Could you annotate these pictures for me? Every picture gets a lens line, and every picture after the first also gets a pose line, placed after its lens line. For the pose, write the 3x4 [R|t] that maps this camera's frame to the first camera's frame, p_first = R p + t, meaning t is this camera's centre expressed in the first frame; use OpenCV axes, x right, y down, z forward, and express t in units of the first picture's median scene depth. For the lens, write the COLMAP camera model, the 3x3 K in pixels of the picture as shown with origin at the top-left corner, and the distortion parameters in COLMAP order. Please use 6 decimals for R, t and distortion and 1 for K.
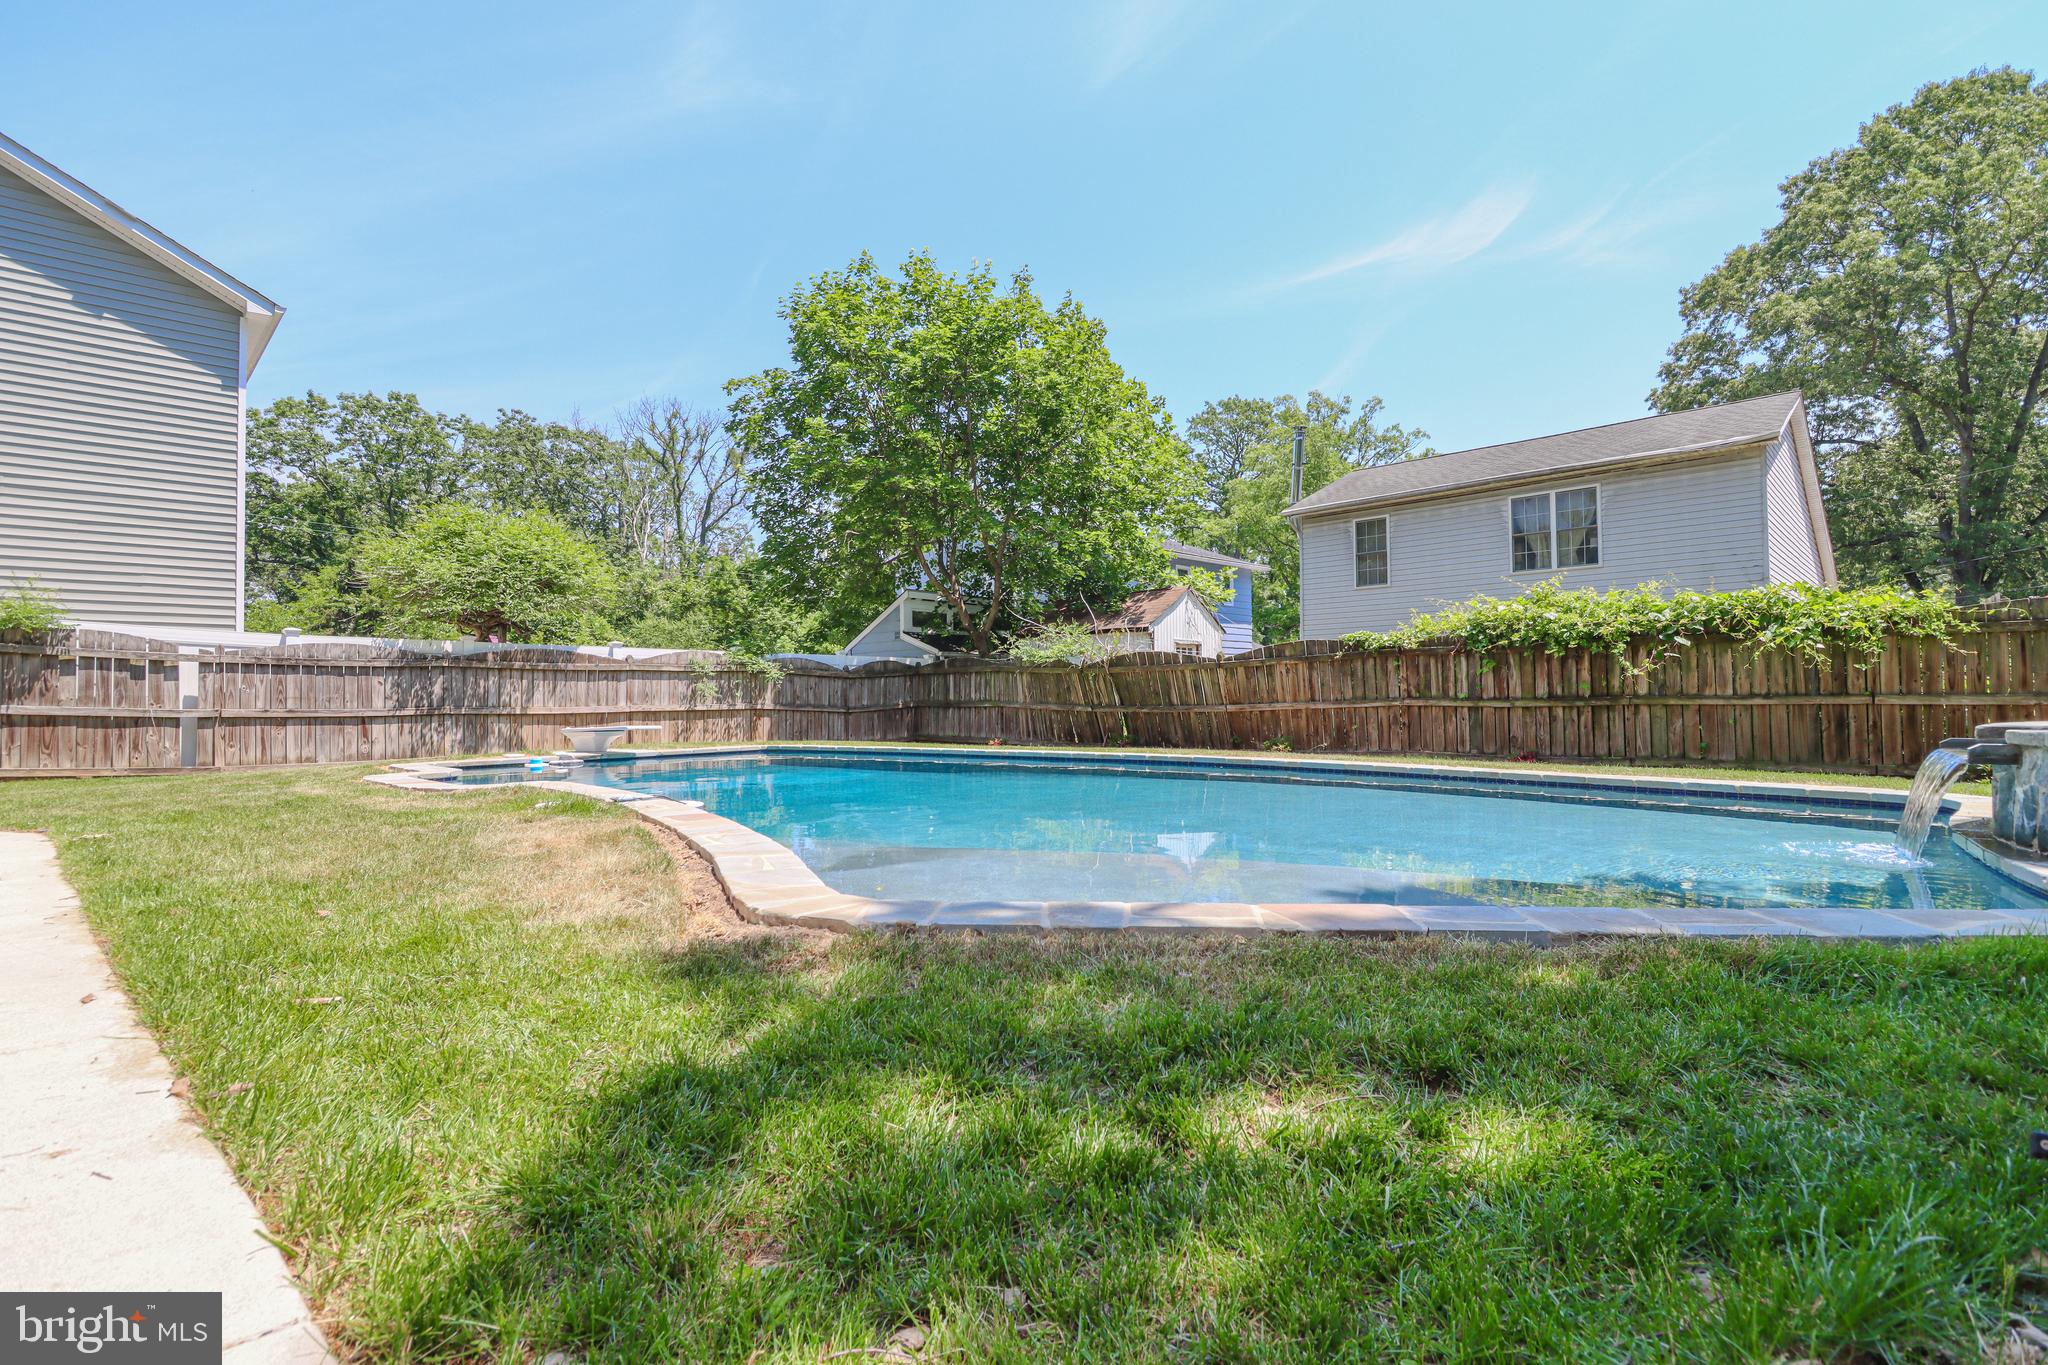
lens RADIAL K [[949.1, 0, 1019.3], [0, 949.1, 685.4], [0, 0, 1]] dist [-0.003330, -0.009265]
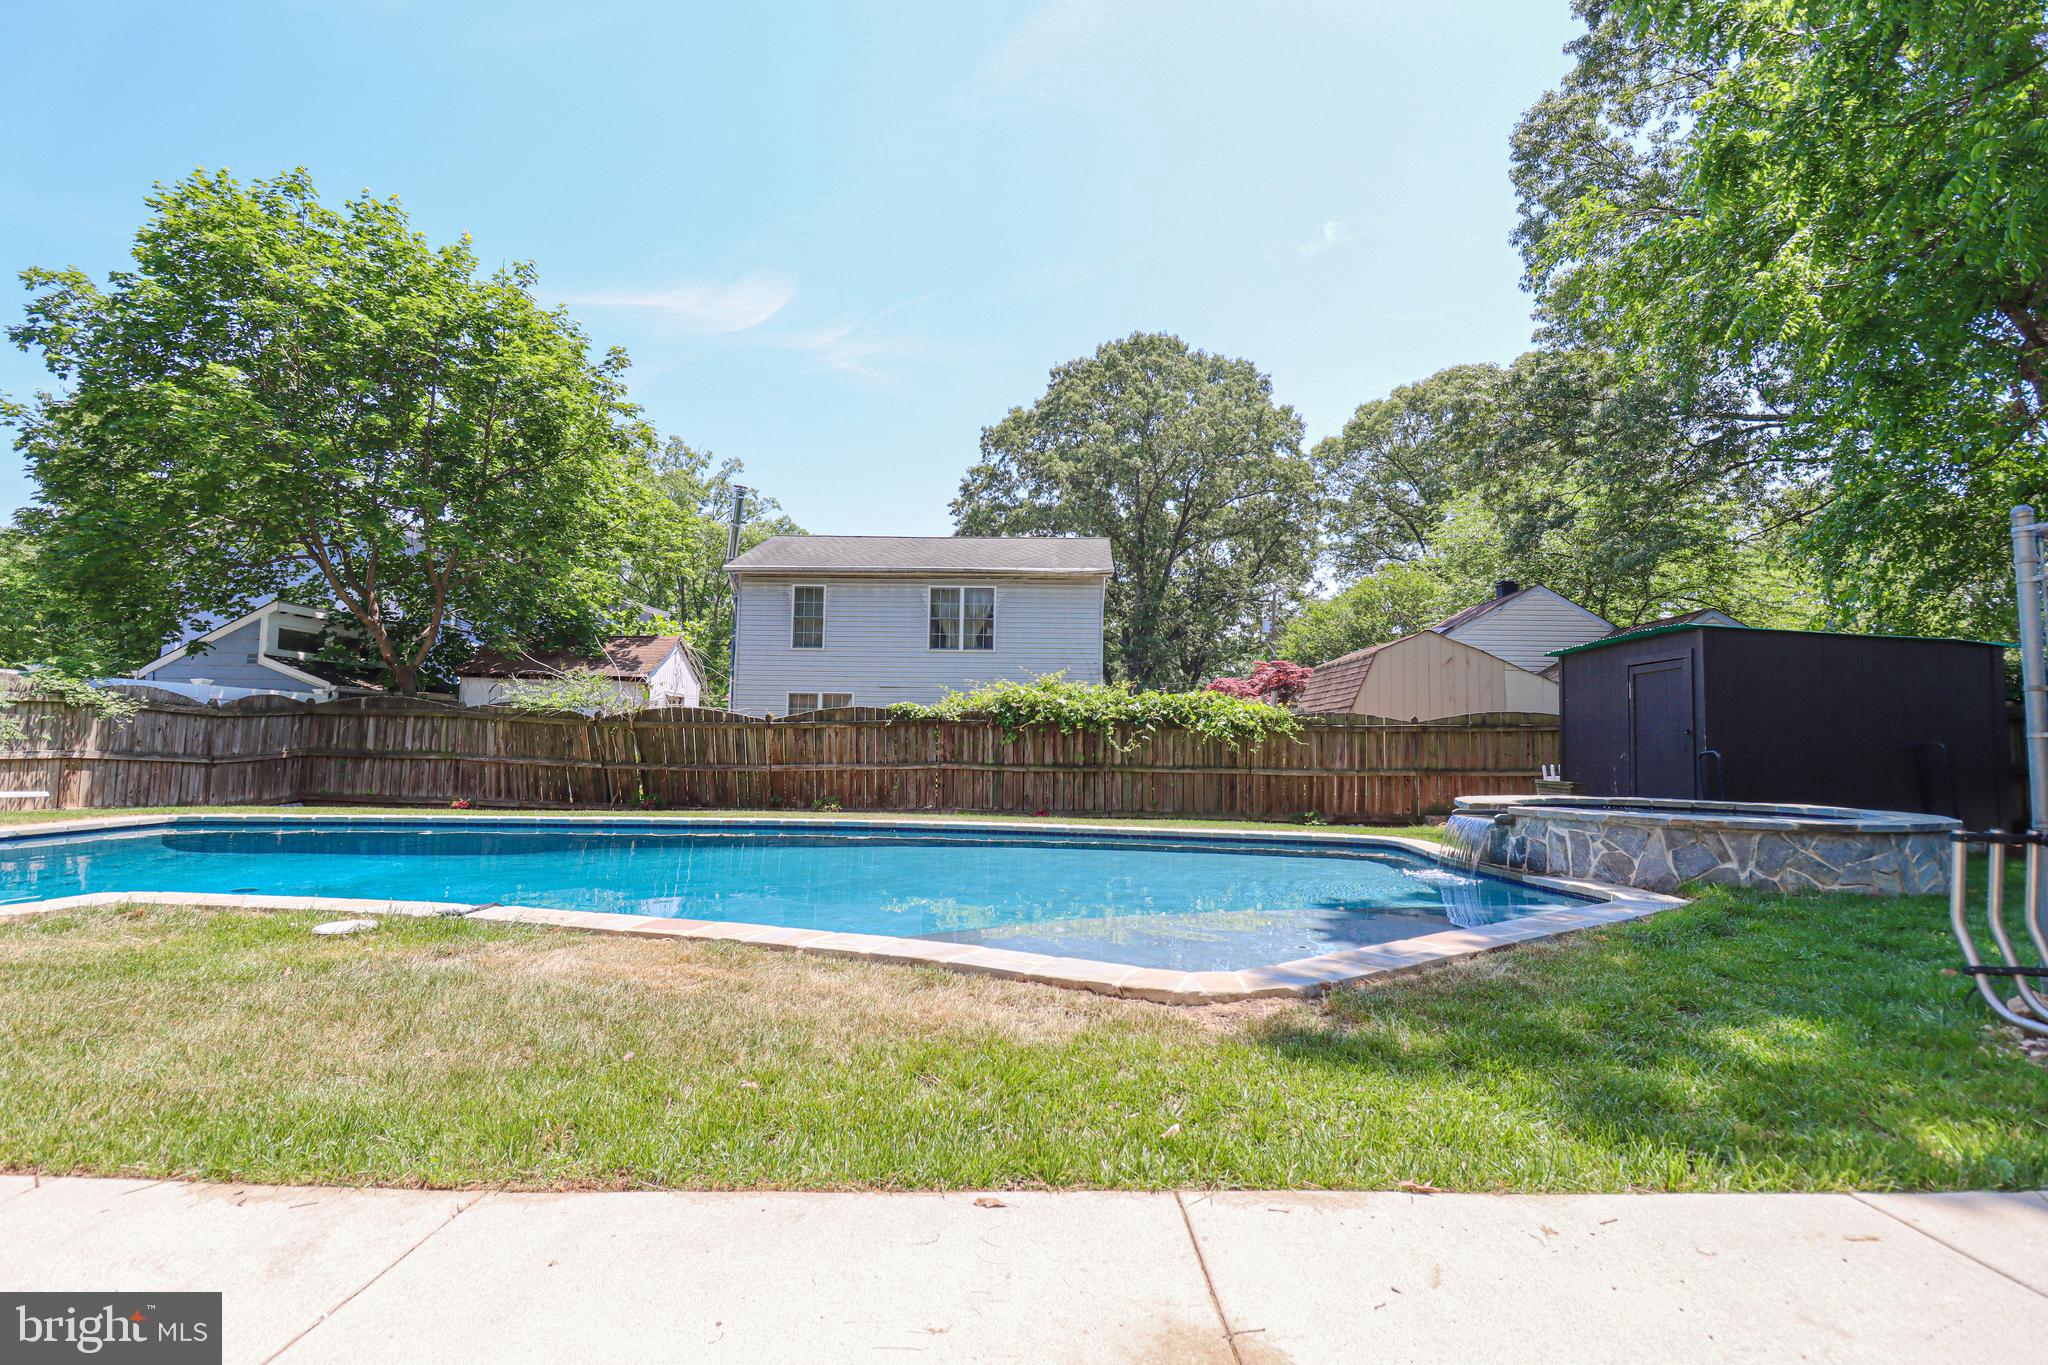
lens RADIAL K [[949.1, 0, 1029.5], [0, 949.1, 683.3], [0, 0, 1]] dist [-0.003330, -0.009265]
pose [[0.749763, 0.066960, 0.658309, -0.212237], [-0.034291, 0.997462, -0.062403, -0.010891], [-0.660817, 0.024213, 0.750156, 0.044414]]
